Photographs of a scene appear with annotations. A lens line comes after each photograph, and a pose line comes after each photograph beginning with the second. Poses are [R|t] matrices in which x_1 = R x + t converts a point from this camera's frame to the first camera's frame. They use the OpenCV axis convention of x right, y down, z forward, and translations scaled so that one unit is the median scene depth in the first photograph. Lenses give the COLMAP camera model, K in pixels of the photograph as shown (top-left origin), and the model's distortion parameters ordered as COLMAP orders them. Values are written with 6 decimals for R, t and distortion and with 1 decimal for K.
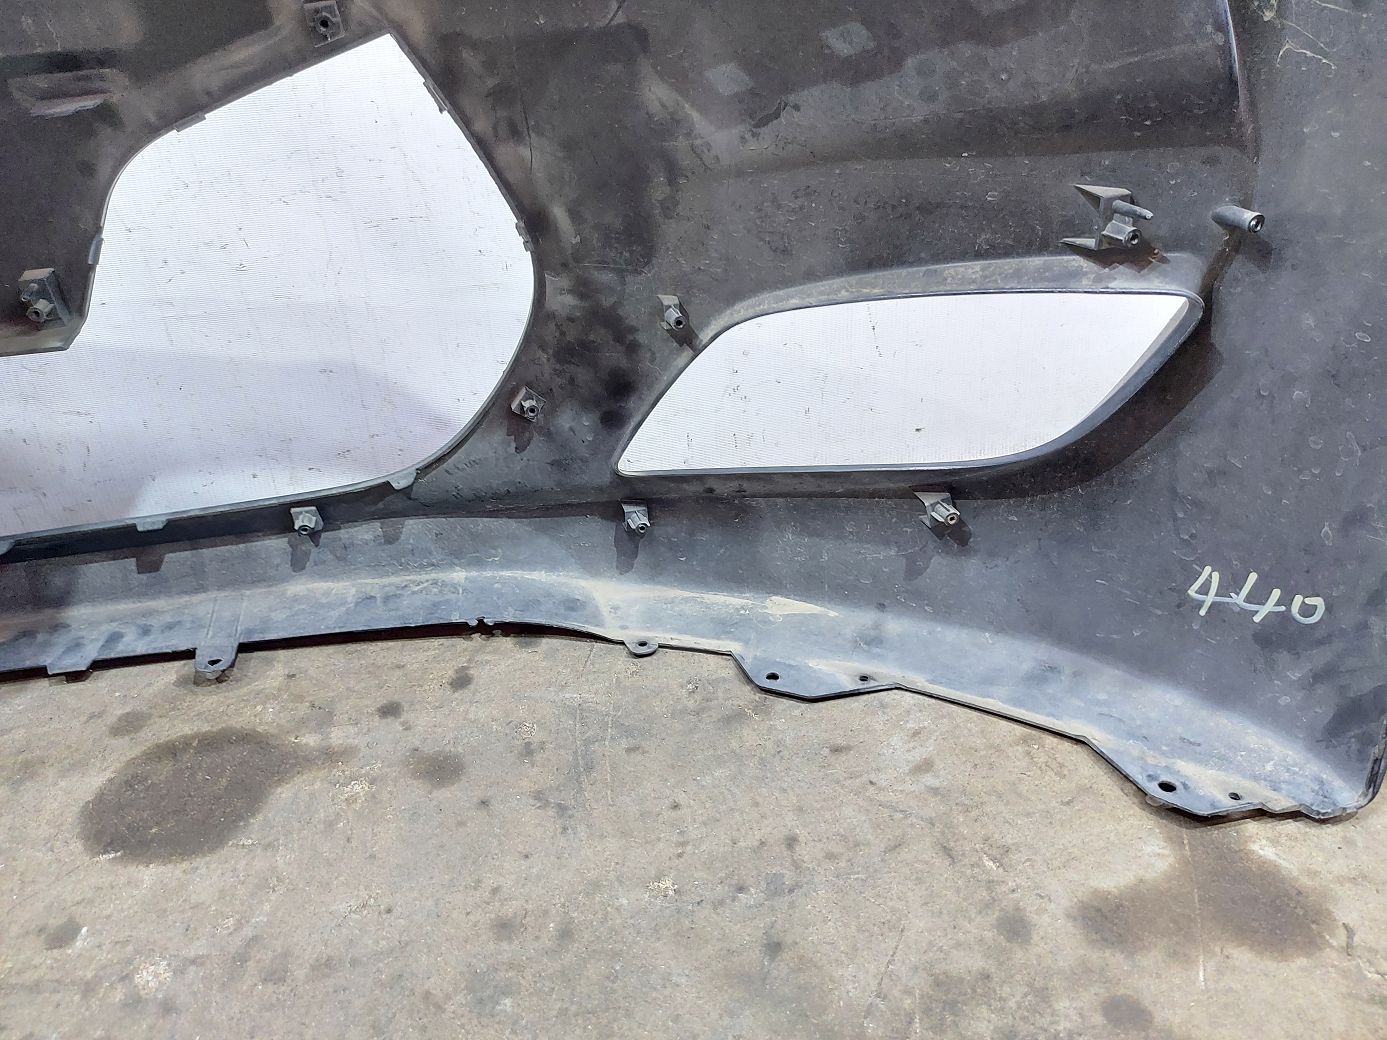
lens RADIAL K [[1026.0, 0, 693.5], [0, 1026.0, 520.0], [0, 0, 1]] dist [-0.005264, 0.002866]
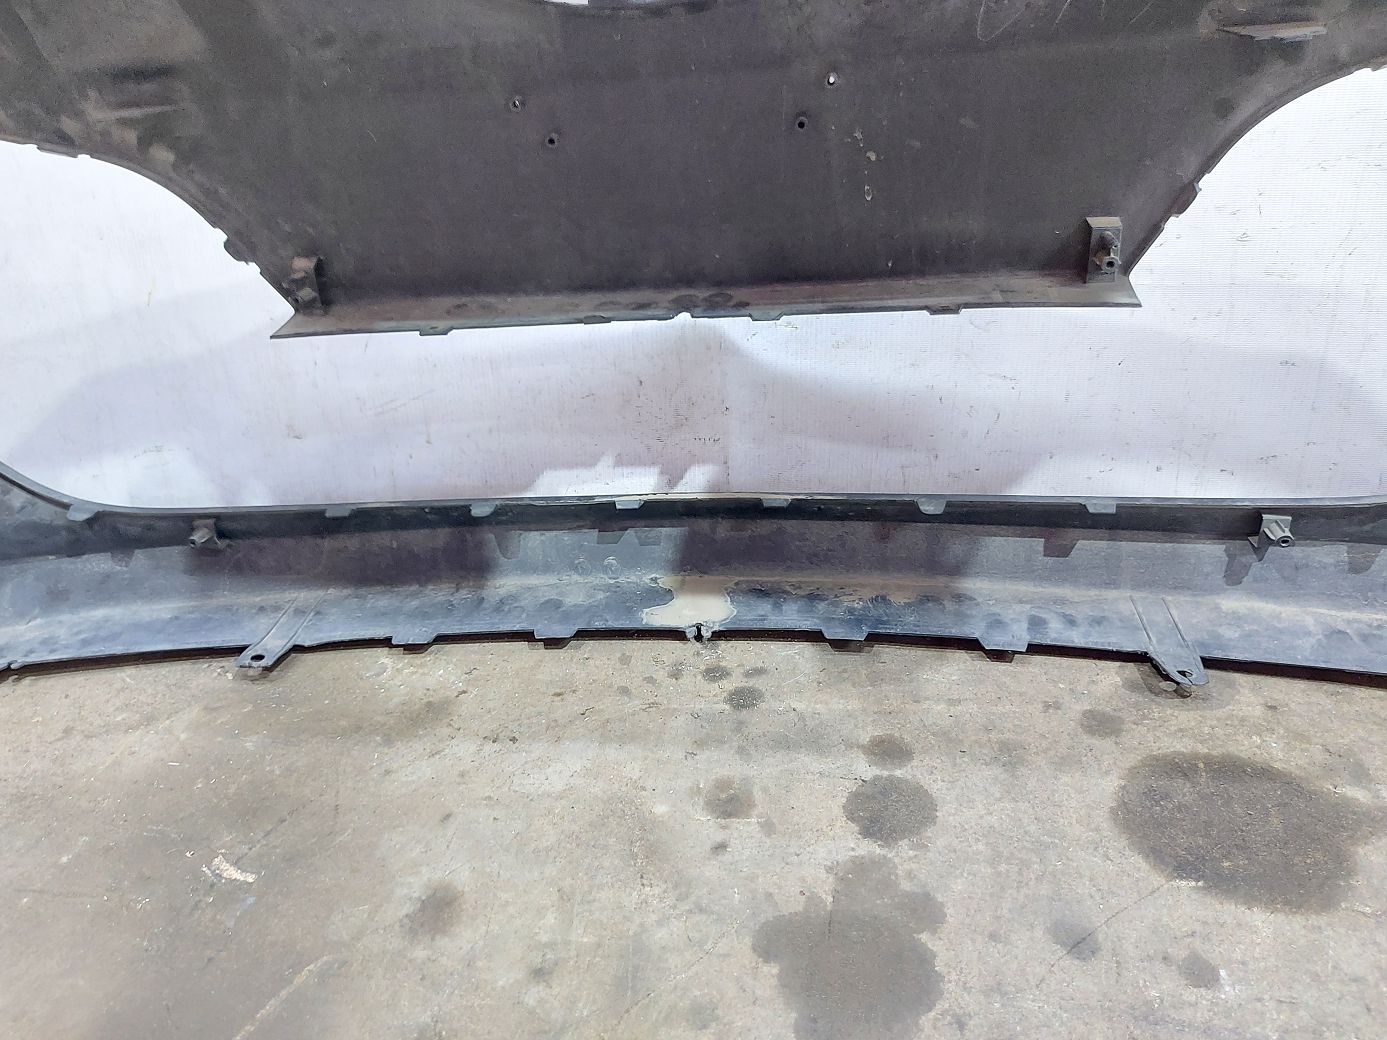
lens RADIAL K [[1013.0, 0, 693.5], [0, 1013.0, 520.0], [0, 0, 1]] dist [0.051973, -0.071538]
pose [[0.942133, 0.164317, -0.292208, -0.582936], [-0.168401, 0.985654, 0.011304, 0.064027], [0.289874, 0.038558, 0.956288, 0.025046]]
